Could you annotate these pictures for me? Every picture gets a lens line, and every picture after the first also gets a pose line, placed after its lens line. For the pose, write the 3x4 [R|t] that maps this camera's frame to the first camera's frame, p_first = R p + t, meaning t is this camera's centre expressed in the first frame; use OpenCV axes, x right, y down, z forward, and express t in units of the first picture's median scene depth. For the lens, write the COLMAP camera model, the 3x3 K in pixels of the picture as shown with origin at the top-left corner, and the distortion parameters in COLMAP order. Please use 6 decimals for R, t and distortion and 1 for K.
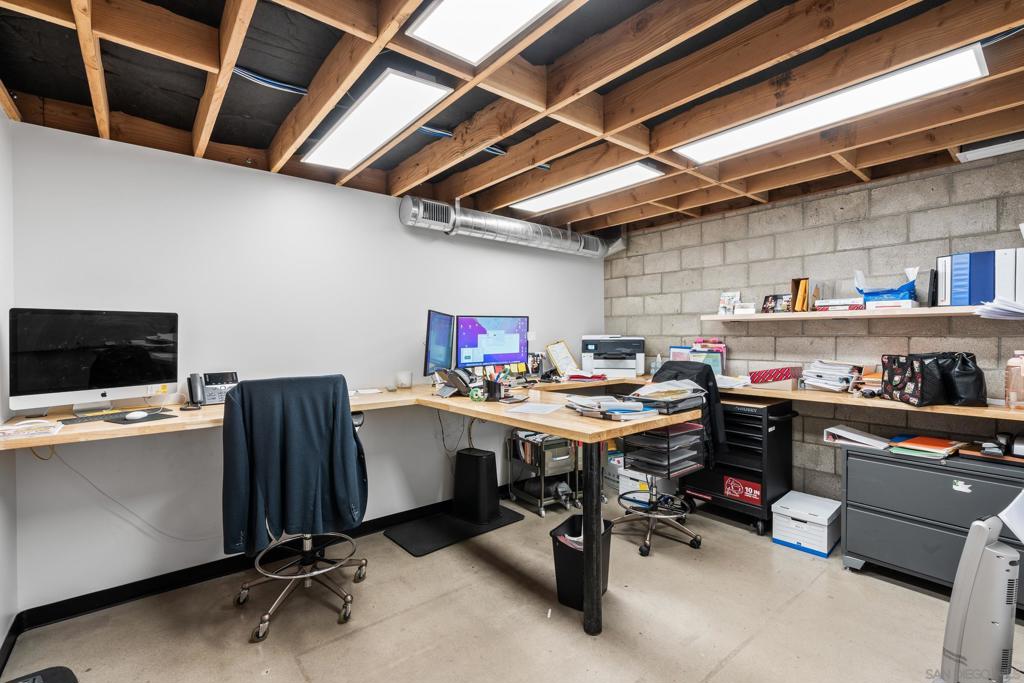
lens RADIAL K [[459.4, 0, 514.6], [0, 459.4, 337.6], [0, 0, 1]] dist [-0.005356, 0.000009]
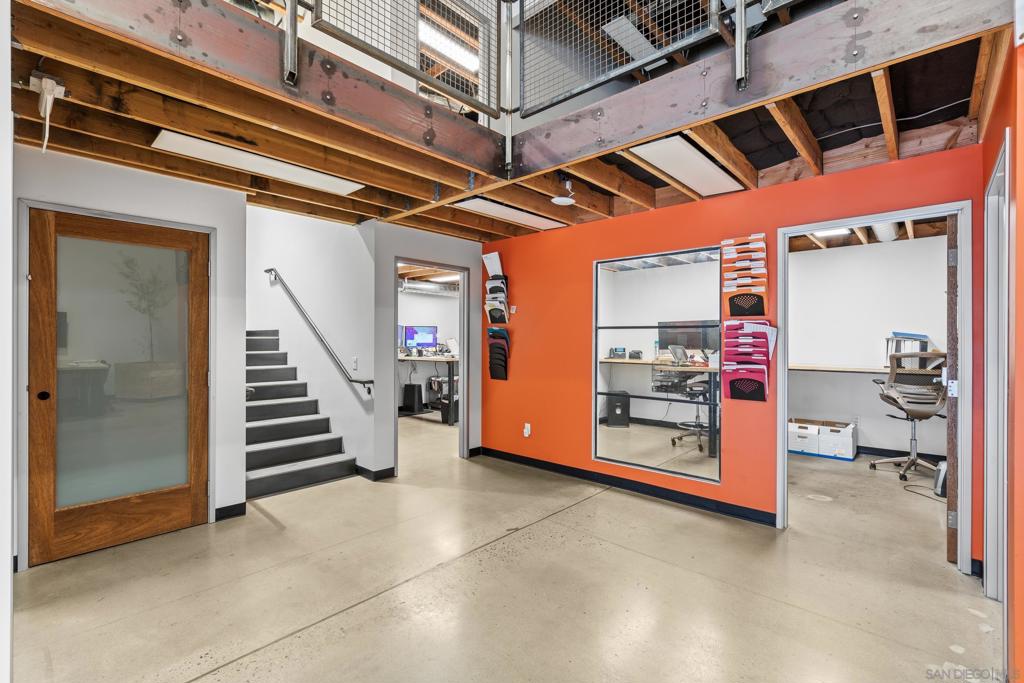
lens RADIAL K [[459.4, 0, 505.8], [0, 459.4, 341.4], [0, 0, 1]] dist [-0.005356, 0.000009]
pose [[0.991851, 0.004853, 0.127313, 0.082845], [-0.004177, 0.999976, -0.005577, 0.039077], [-0.127337, 0.004999, 0.991847, -1.348849]]
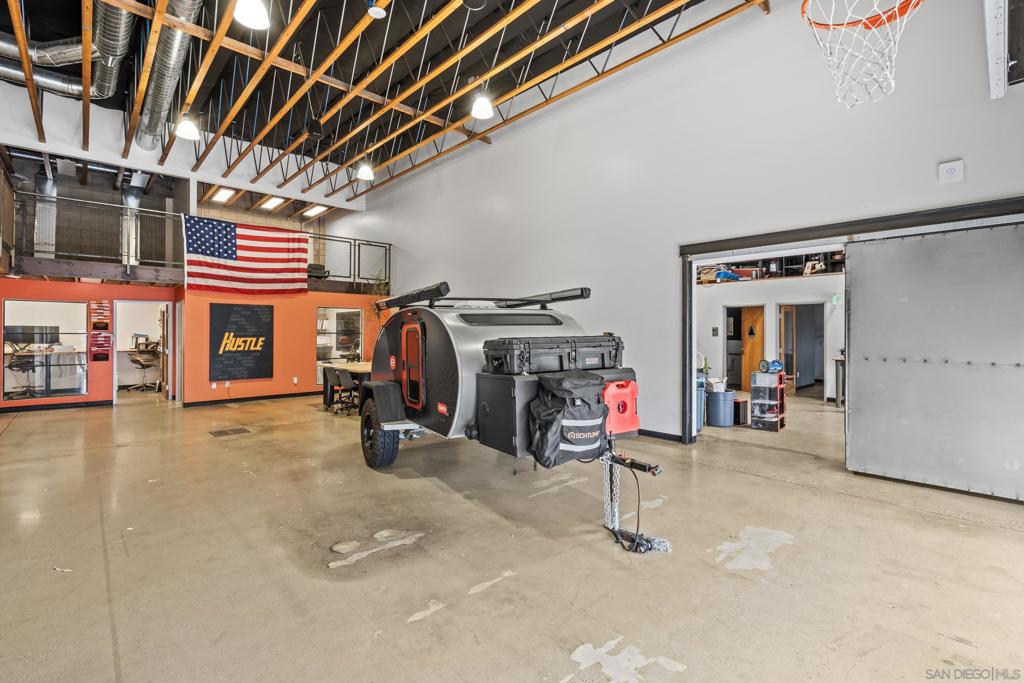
lens RADIAL K [[459.4, 0, 510.0], [0, 459.4, 335.2], [0, 0, 1]] dist [-0.005356, 0.000009]
pose [[-0.057600, -0.005050, 0.998327, -2.903728], [0.009863, 0.999936, 0.005627, 0.007145], [-0.998291, 0.010171, -0.057547, -3.168804]]
